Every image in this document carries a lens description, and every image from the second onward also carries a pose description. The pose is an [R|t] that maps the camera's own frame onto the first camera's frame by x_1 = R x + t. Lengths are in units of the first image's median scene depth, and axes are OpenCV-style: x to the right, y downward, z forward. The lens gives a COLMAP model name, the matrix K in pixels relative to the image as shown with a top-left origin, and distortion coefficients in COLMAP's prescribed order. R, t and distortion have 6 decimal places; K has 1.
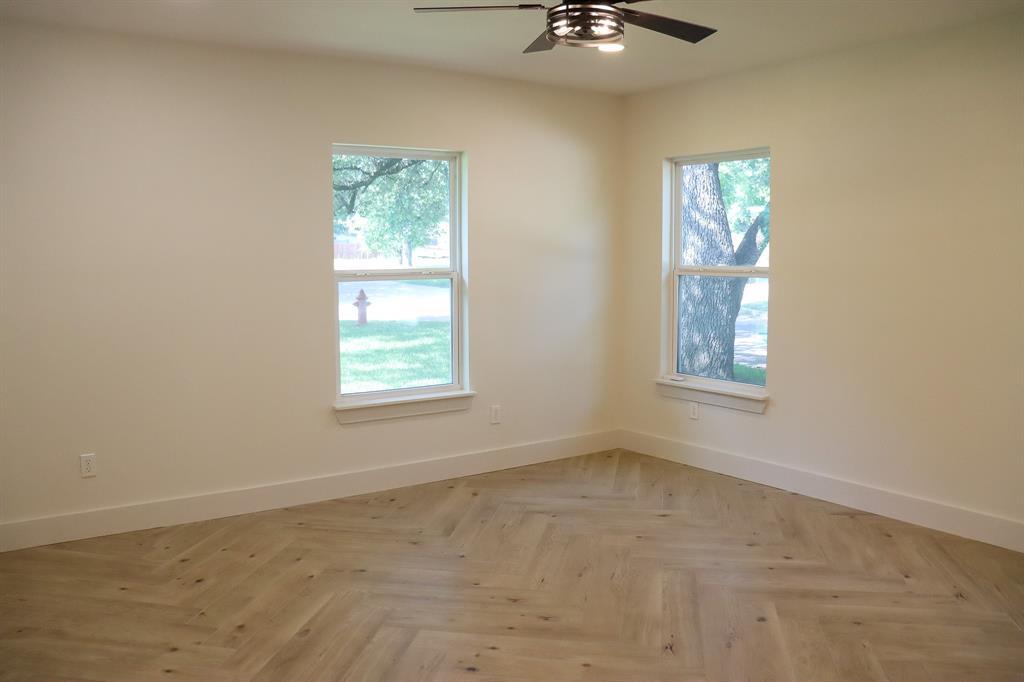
lens RADIAL K [[841.5, 0, 513.4], [0, 841.5, 342.1], [0, 0, 1]] dist [-0.171995, 0.142588]
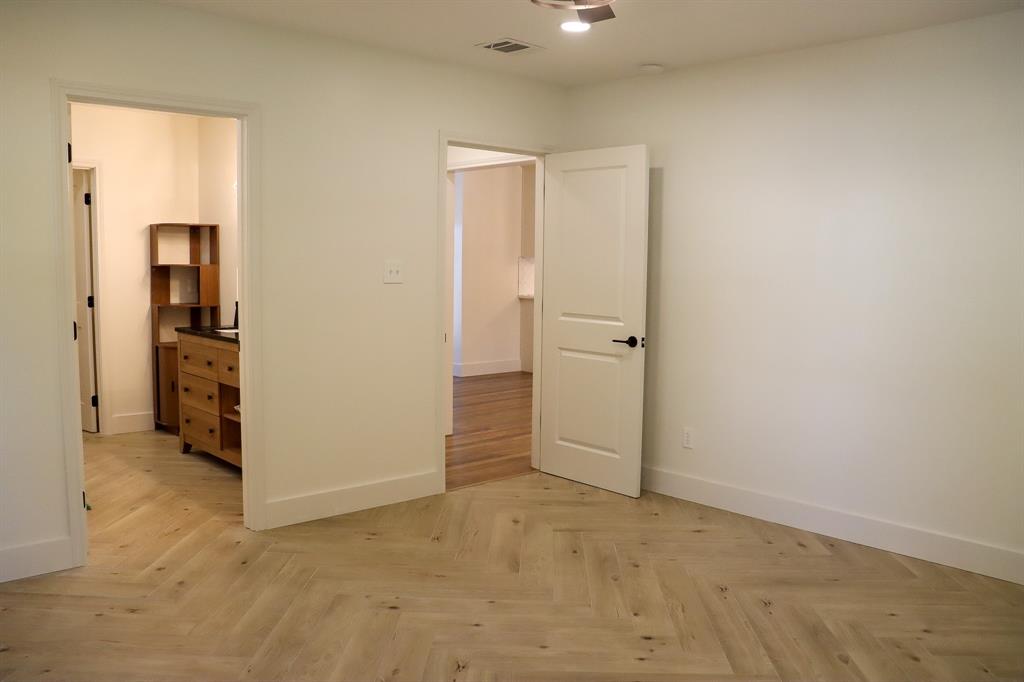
lens RADIAL K [[841.5, 0, 514.1], [0, 841.5, 340.9], [0, 0, 1]] dist [-0.171995, 0.142588]
pose [[-0.990130, -0.000199, -0.140152, 0.264402], [-0.029444, 0.977978, 0.206622, -0.194169], [0.137025, 0.208710, -0.968331, 1.865114]]
